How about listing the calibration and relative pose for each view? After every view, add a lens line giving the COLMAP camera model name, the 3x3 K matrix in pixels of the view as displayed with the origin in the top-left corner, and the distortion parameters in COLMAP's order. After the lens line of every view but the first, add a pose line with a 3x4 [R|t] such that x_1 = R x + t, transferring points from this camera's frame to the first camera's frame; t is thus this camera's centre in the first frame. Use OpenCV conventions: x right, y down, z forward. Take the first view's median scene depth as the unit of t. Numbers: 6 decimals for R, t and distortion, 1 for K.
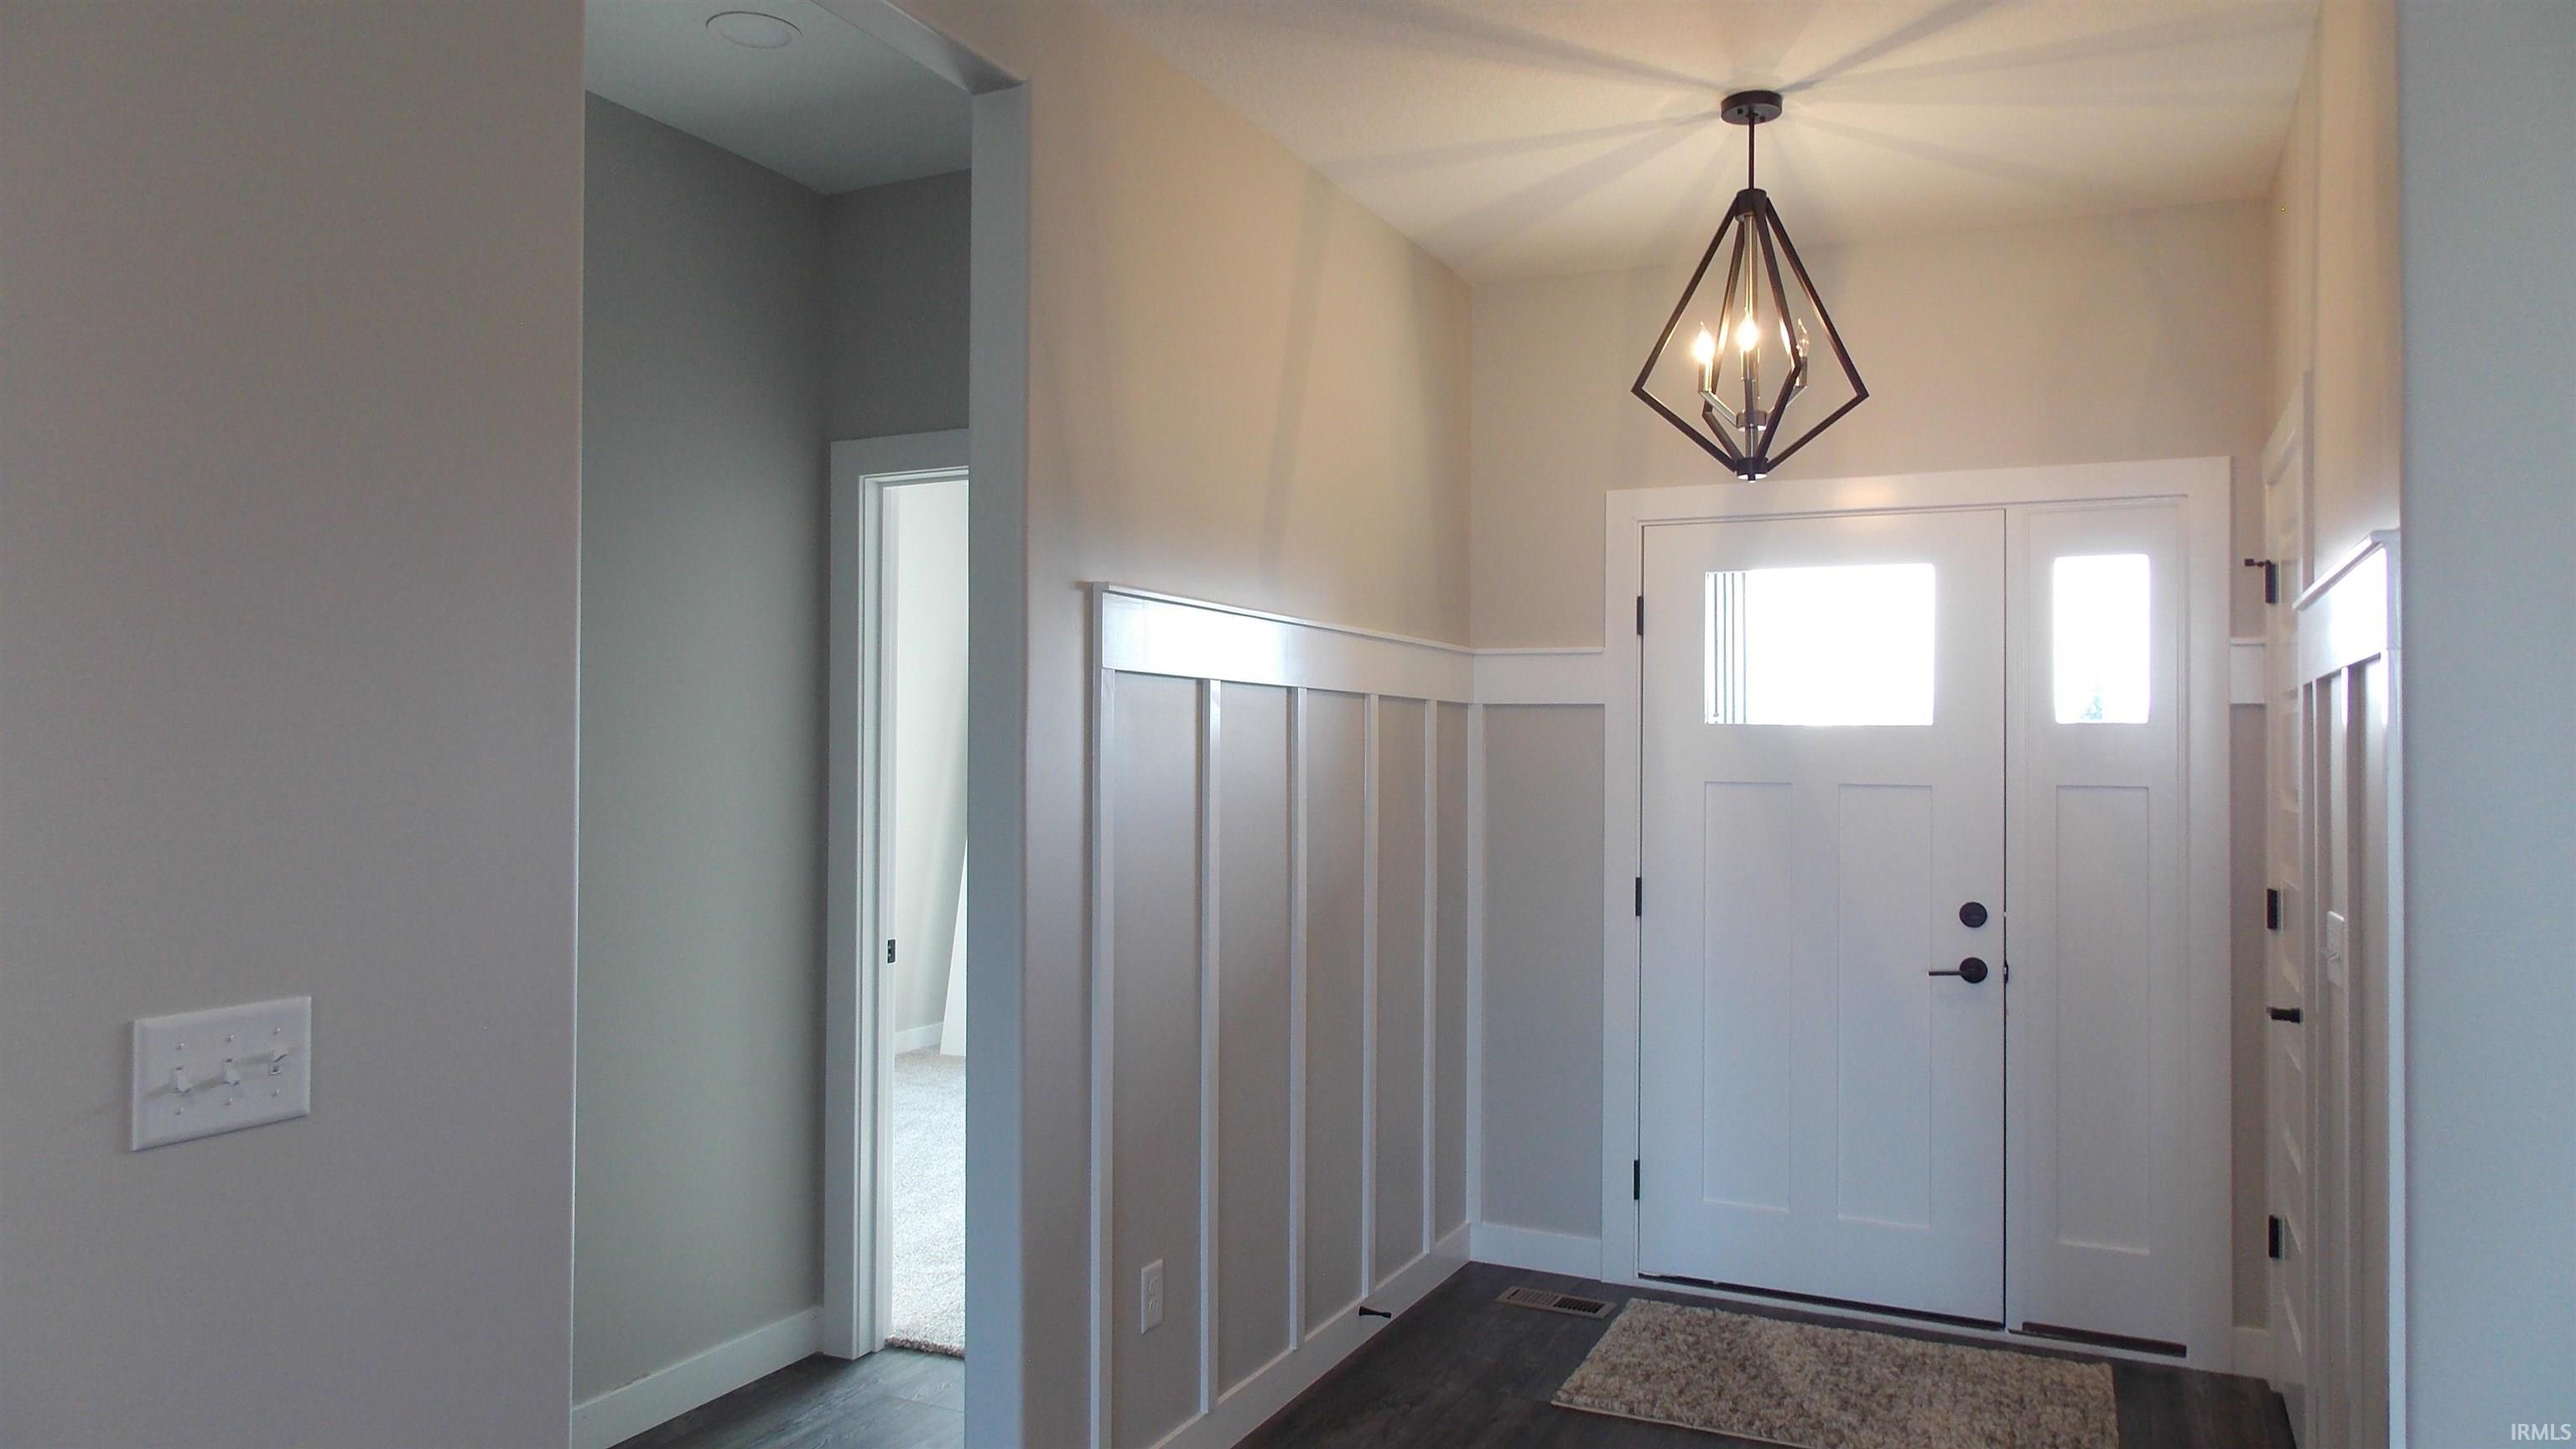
lens RADIAL K [[1699.4, 0, 1295.5], [0, 1699.4, 726.1], [0, 0, 1]] dist [0.012097, -0.008884]
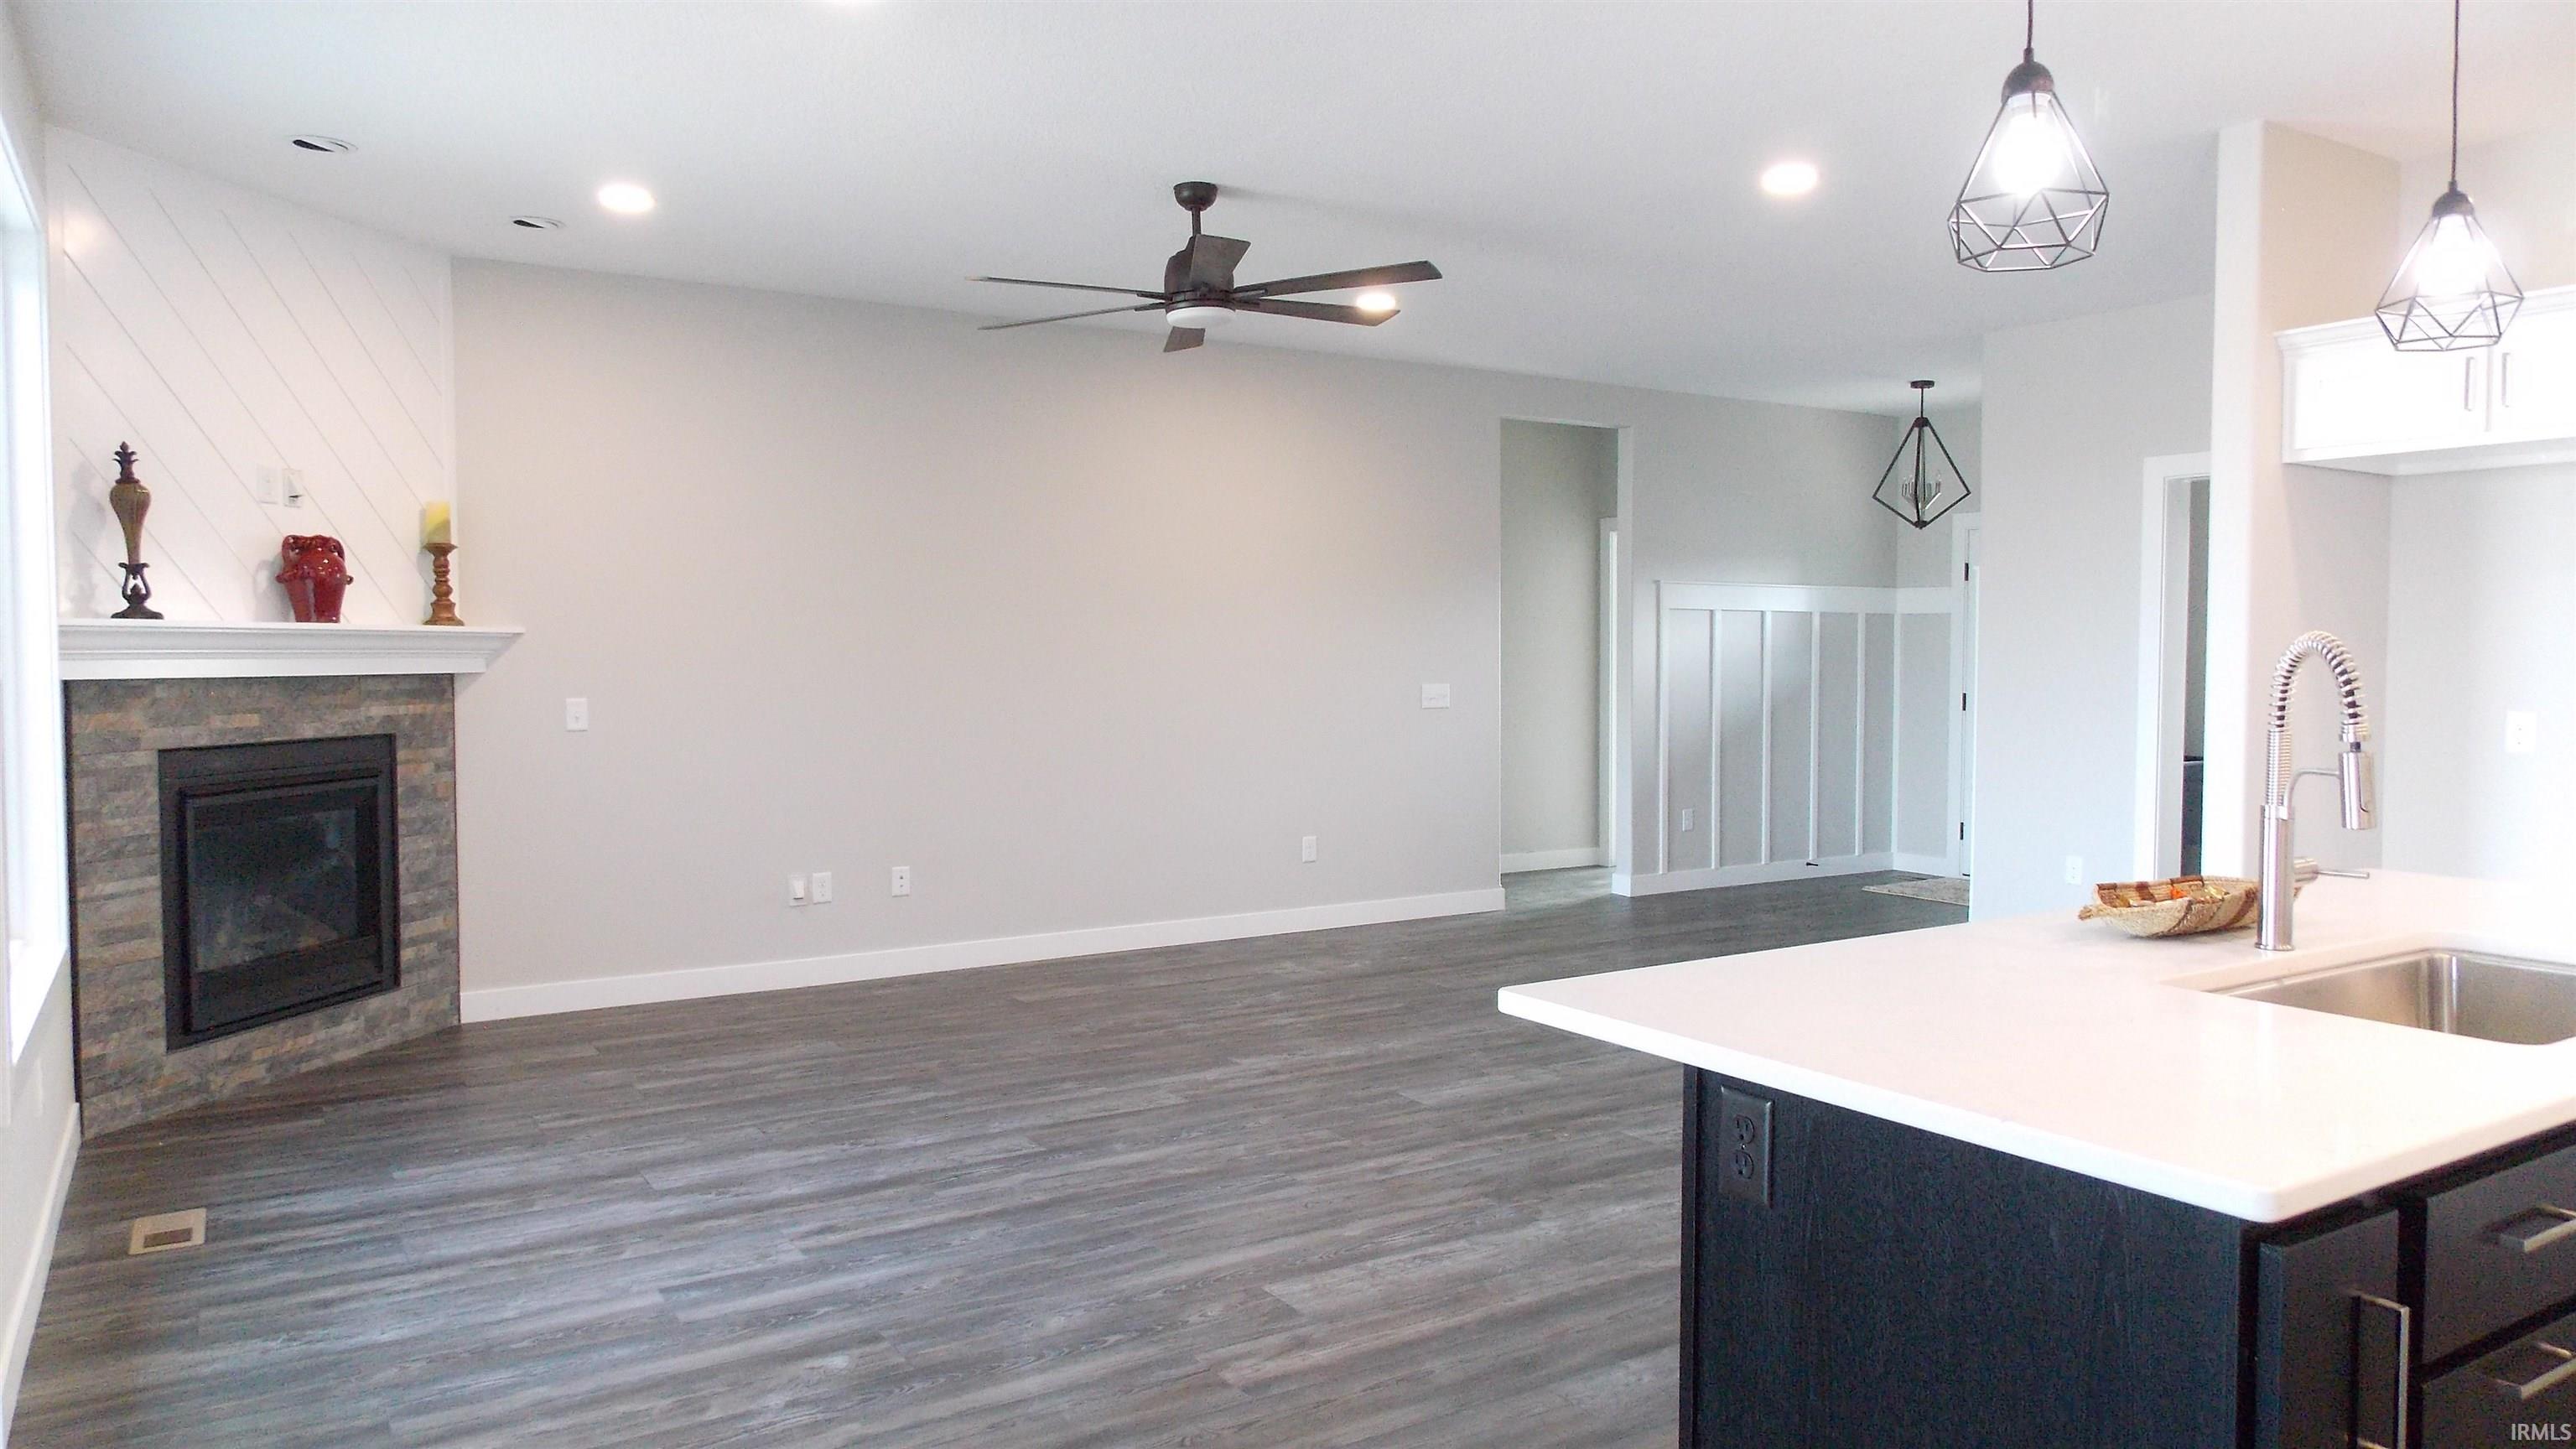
lens RADIAL K [[1699.4, 0, 1296.1], [0, 1699.4, 707.0], [0, 0, 1]] dist [0.012097, -0.008884]
pose [[0.850360, 0.009336, -0.526118, 0.684069], [0.013896, 0.999095, 0.040188, 0.007993], [0.526017, -0.041485, 0.849461, -1.427744]]
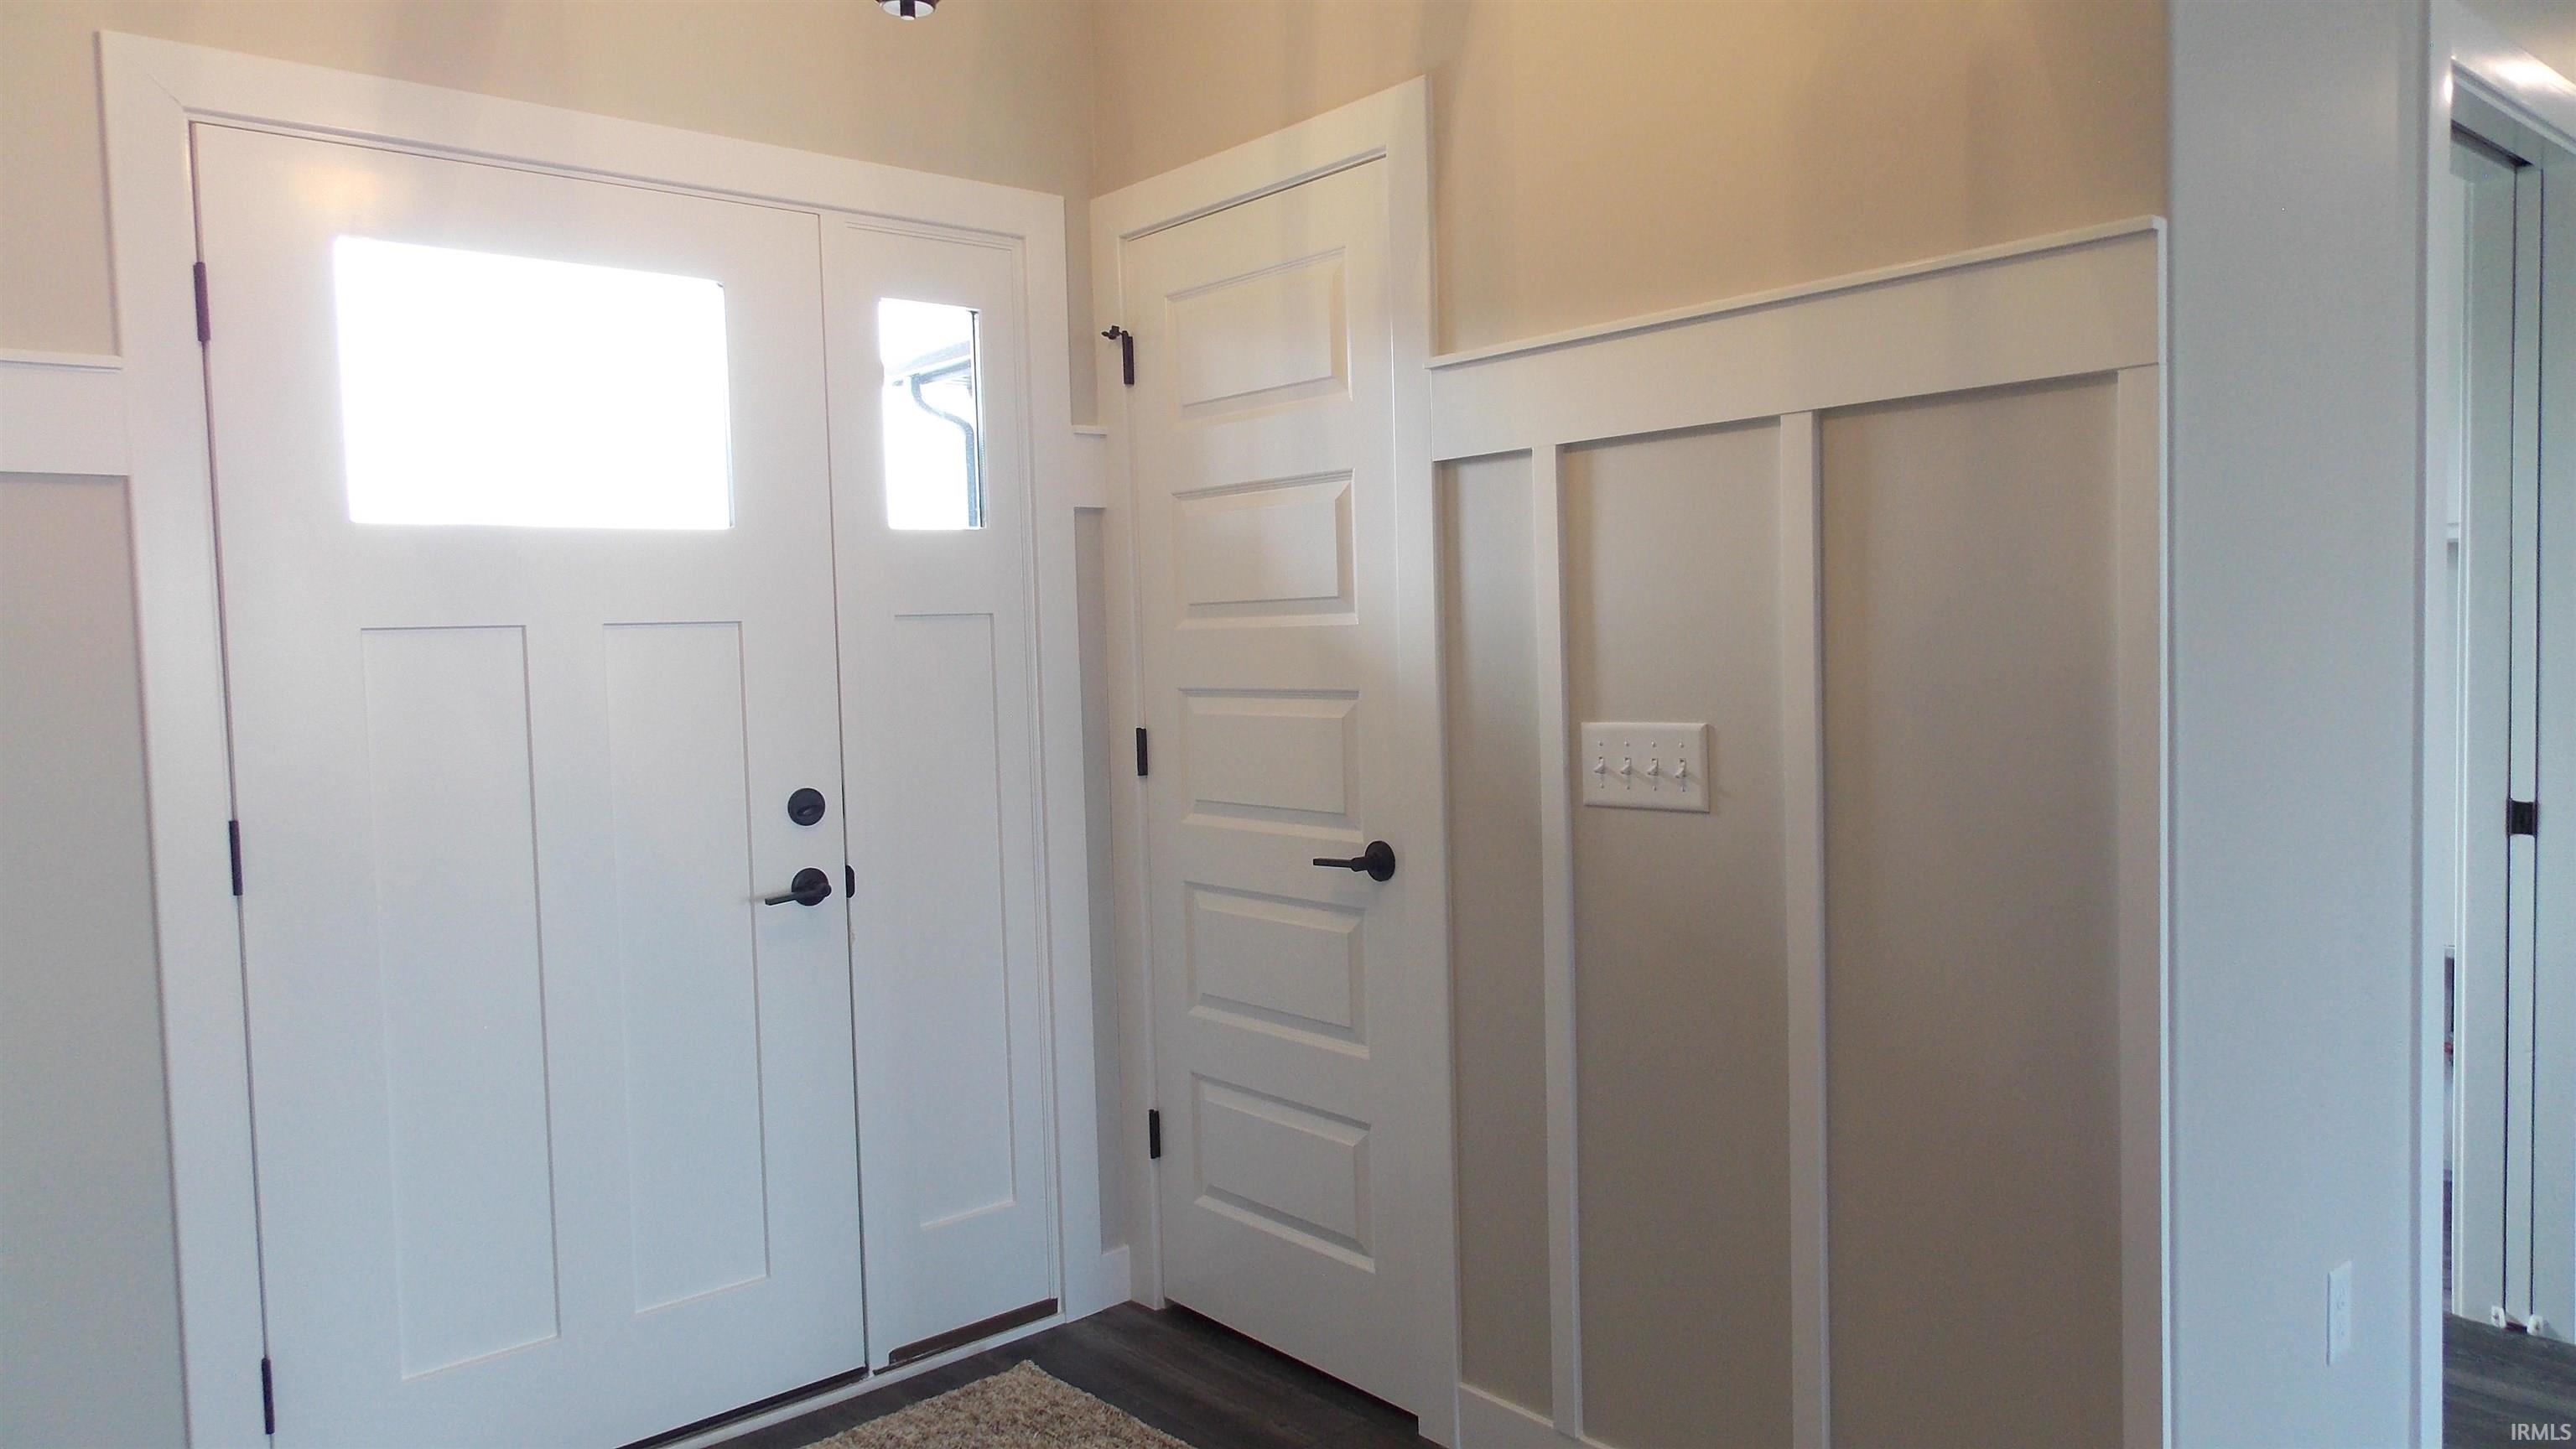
lens RADIAL K [[1699.4, 0, 1285.9], [0, 1699.4, 715.1], [0, 0, 1]] dist [0.012097, -0.008884]
pose [[0.402166, -0.070890, 0.912818, -0.151266], [0.021057, 0.997450, 0.068186, 0.031866], [-0.915324, -0.008201, 0.402634, 0.558218]]
